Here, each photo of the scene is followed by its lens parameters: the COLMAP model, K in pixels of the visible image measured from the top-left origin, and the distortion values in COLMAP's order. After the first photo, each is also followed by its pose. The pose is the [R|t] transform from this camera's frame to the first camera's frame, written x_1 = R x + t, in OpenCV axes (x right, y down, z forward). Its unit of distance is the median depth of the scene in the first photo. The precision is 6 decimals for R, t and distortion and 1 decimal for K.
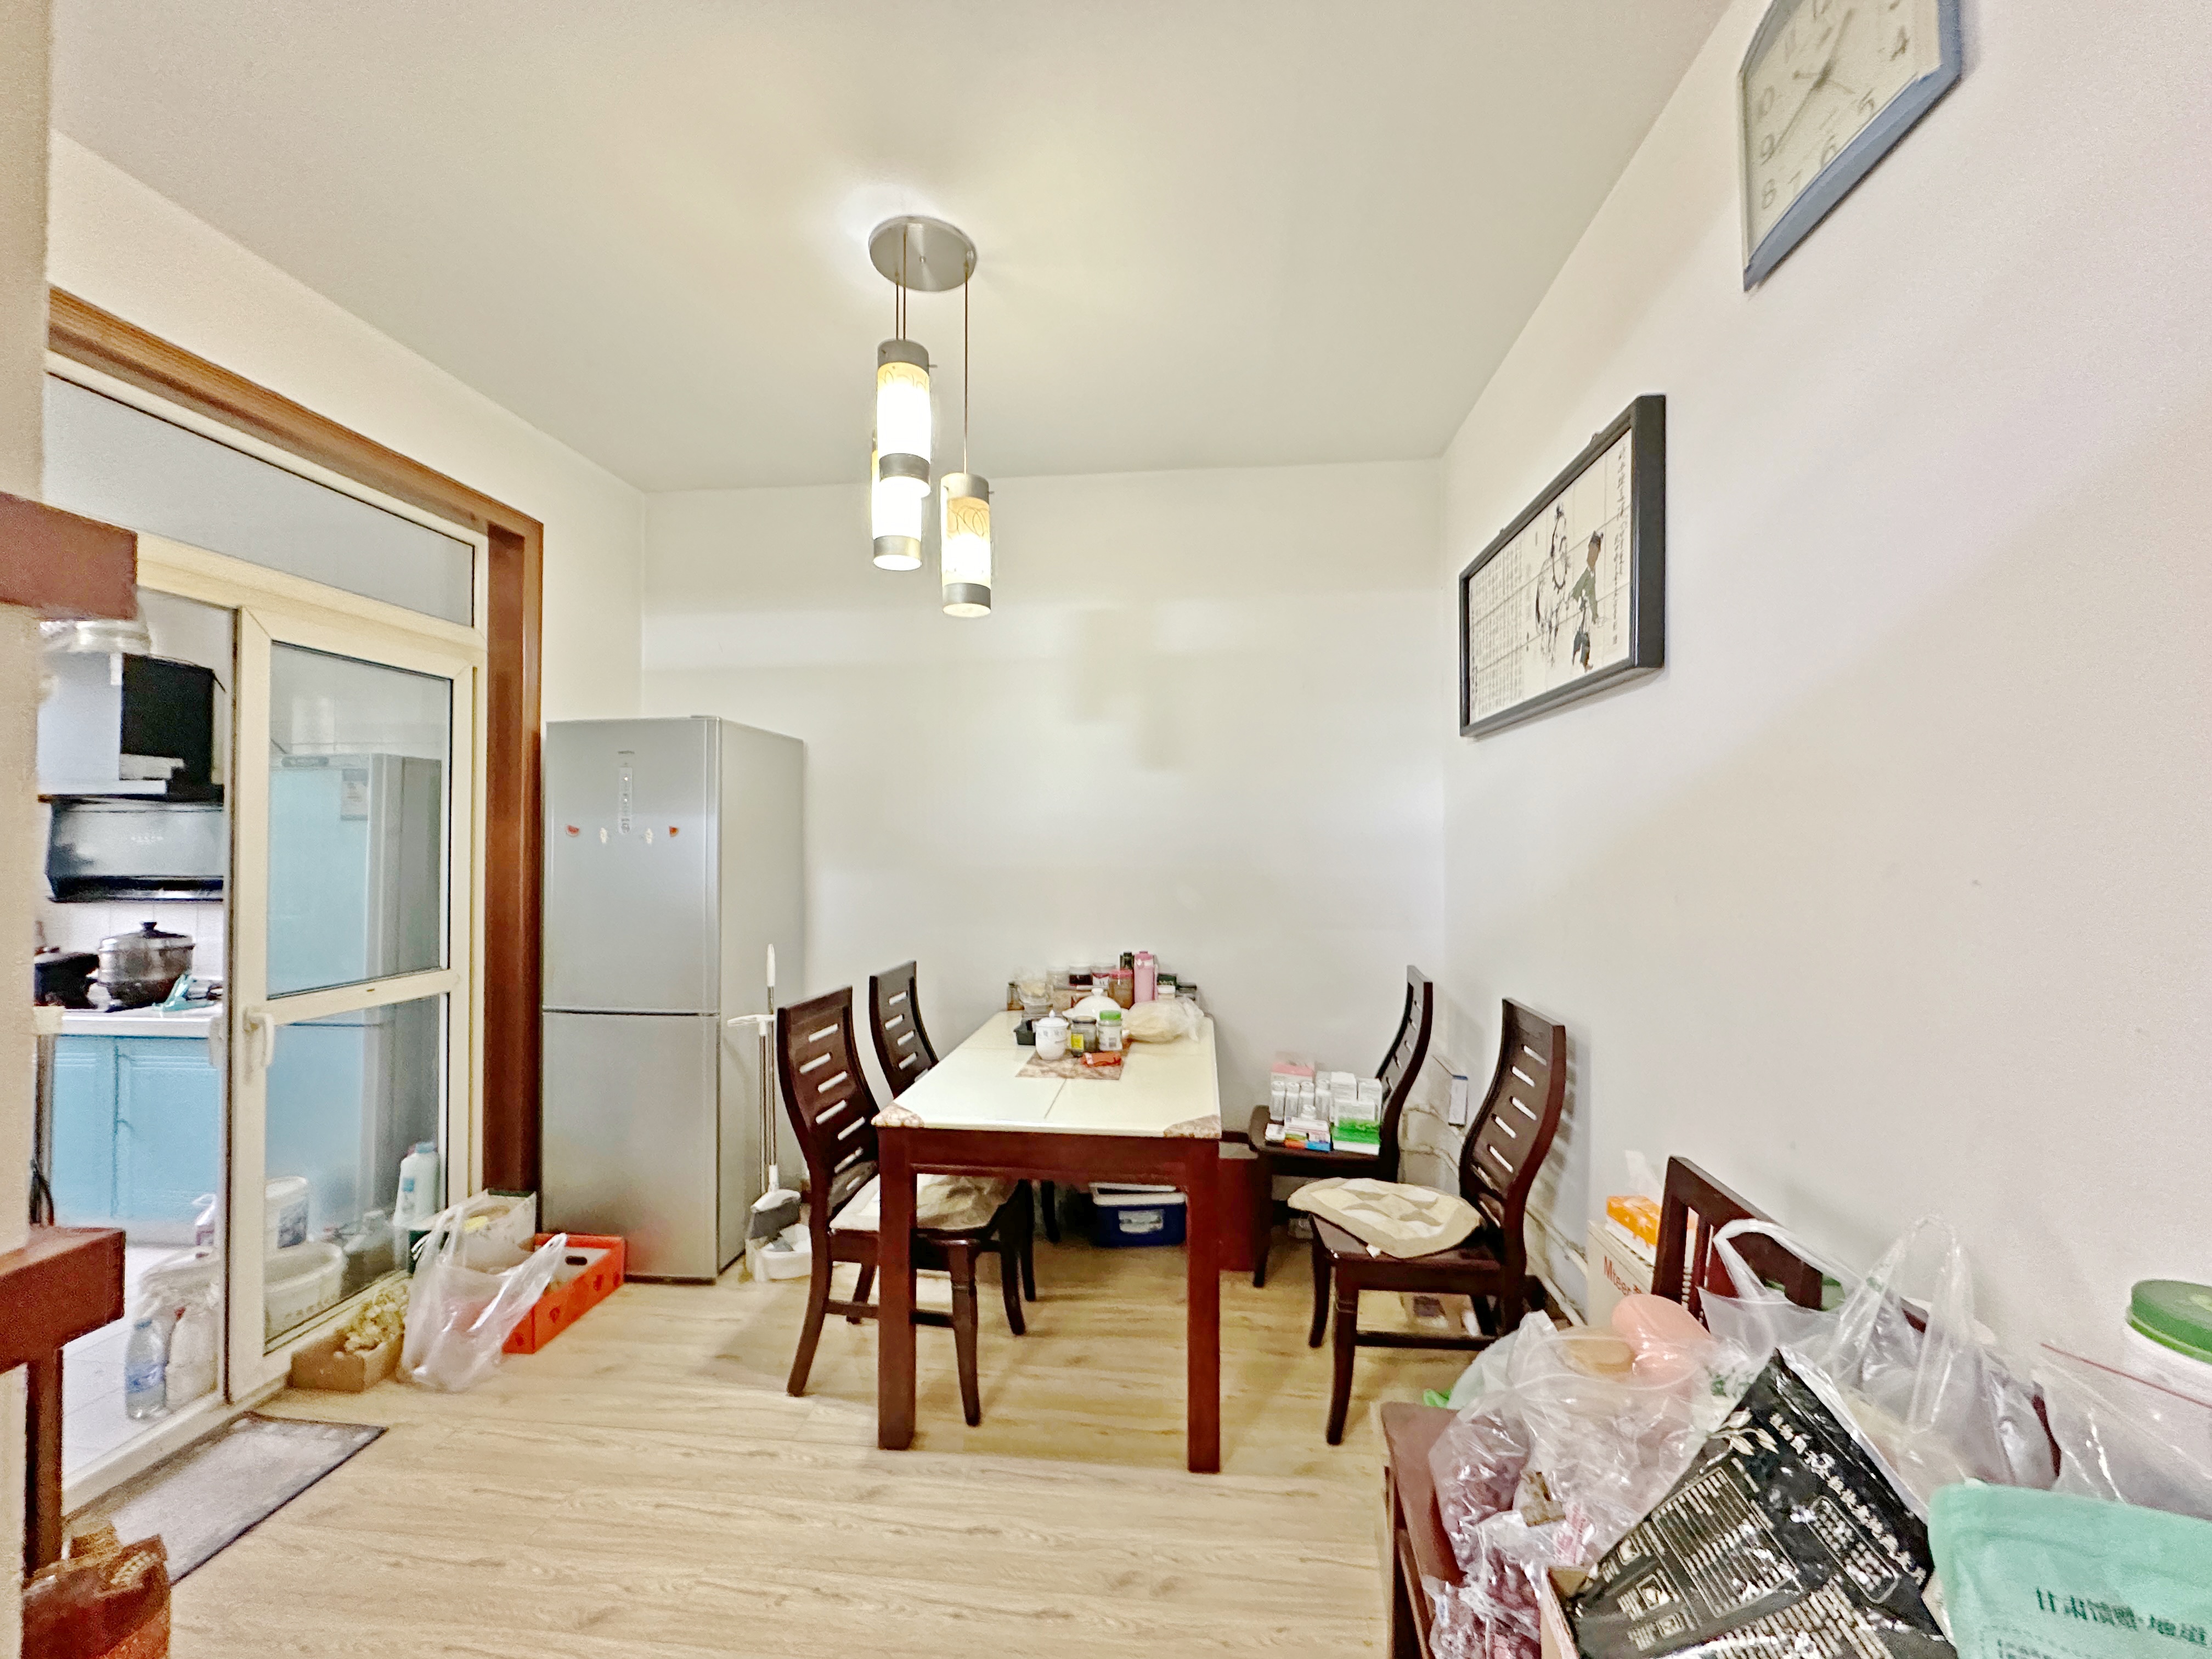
lens RADIAL K [[878.9, 0, 1110.7], [0, 878.9, 828.3], [0, 0, 1]] dist [0.001921, 0.000334]
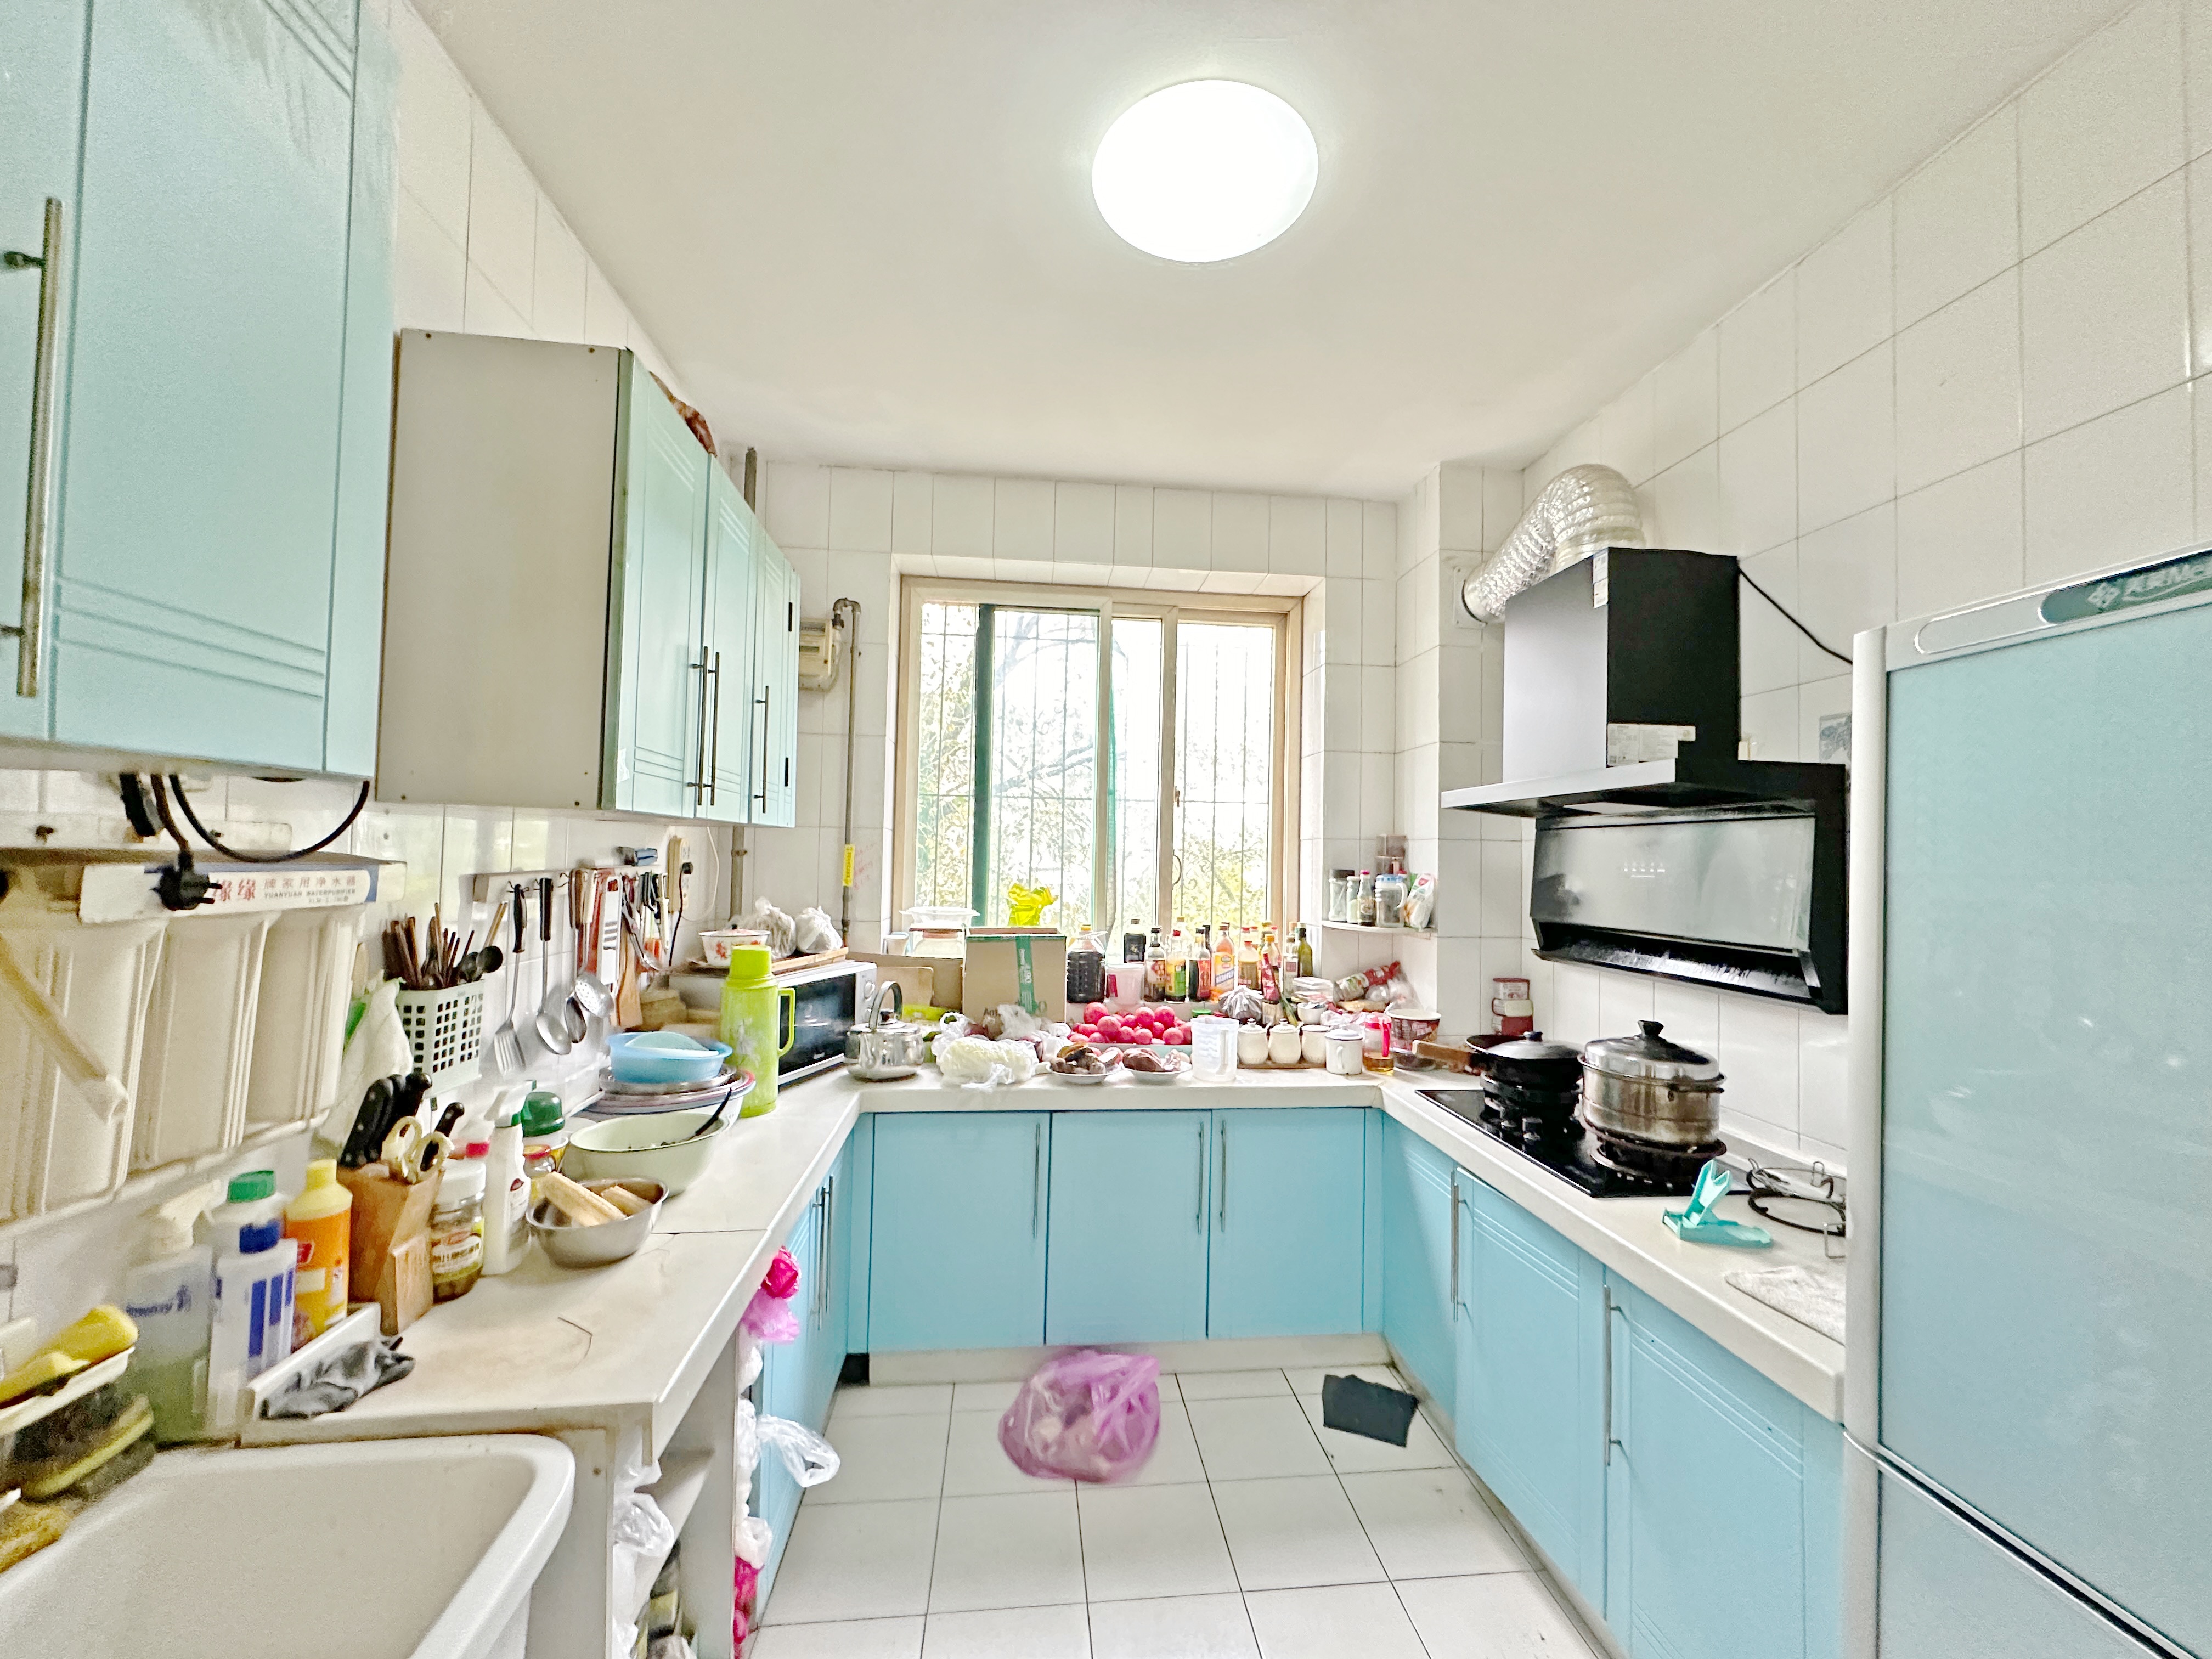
lens RADIAL K [[878.9, 0, 1110.7], [0, 878.9, 823.1], [0, 0, 1]] dist [0.001921, 0.000334]
pose [[0.199954, -0.028903, -0.979379, -0.616207], [-0.001751, 0.999553, -0.029856, -0.000207], [0.979804, 0.007684, 0.199814, 0.557576]]
